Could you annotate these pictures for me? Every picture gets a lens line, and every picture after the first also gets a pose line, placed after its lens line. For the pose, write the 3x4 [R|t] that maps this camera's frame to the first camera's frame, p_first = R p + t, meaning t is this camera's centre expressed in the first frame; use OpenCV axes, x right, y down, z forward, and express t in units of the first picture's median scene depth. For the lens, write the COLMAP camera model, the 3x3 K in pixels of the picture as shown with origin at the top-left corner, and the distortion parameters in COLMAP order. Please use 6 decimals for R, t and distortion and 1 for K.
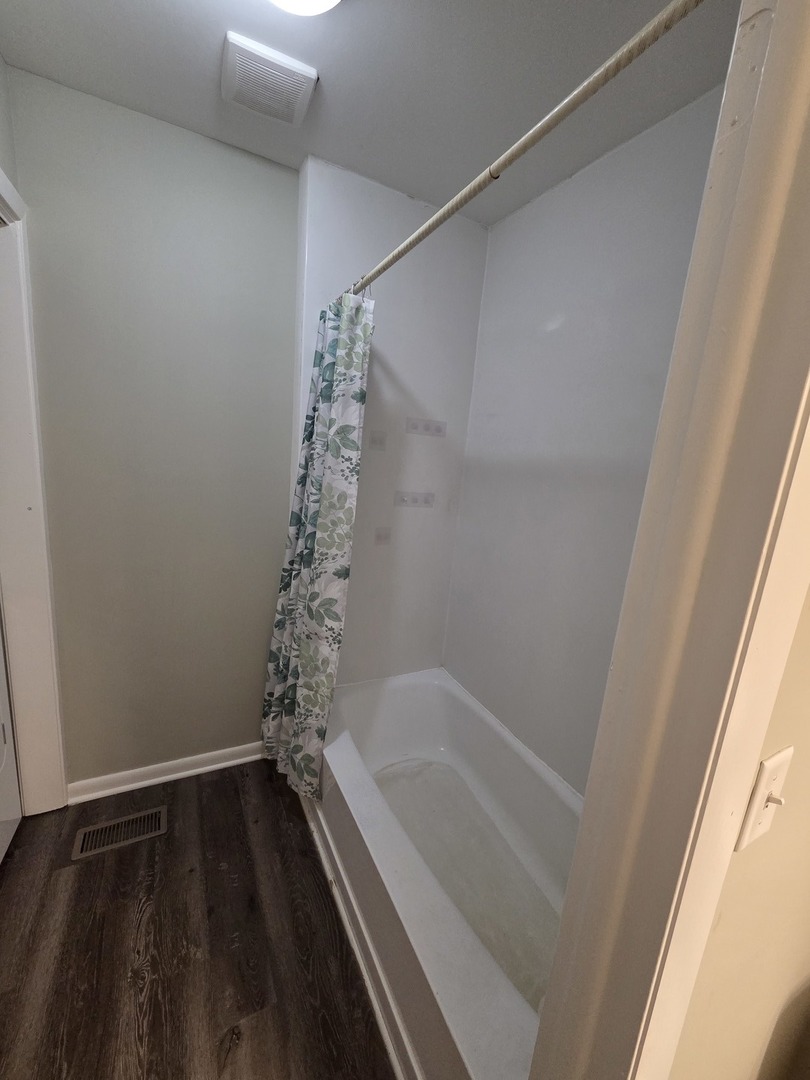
lens RADIAL K [[443.4, 0, 411.5], [0, 443.4, 539.9], [0, 0, 1]] dist [0.001969, -0.000162]
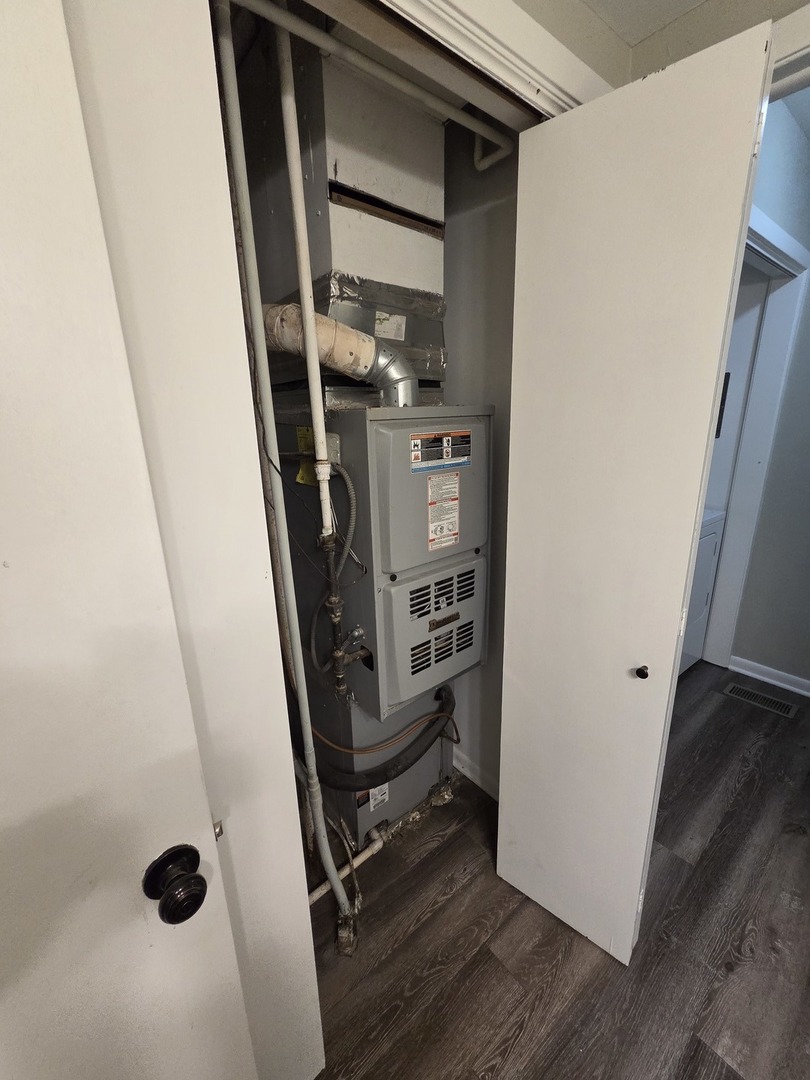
lens RADIAL K [[443.4, 0, 412.8], [0, 443.4, 539.1], [0, 0, 1]] dist [0.001969, -0.000162]
pose [[0.210294, 0.168852, -0.962946, 0.386323], [-0.168529, 0.976488, 0.134422, 0.172381], [0.963003, 0.134016, 0.233806, -0.449401]]
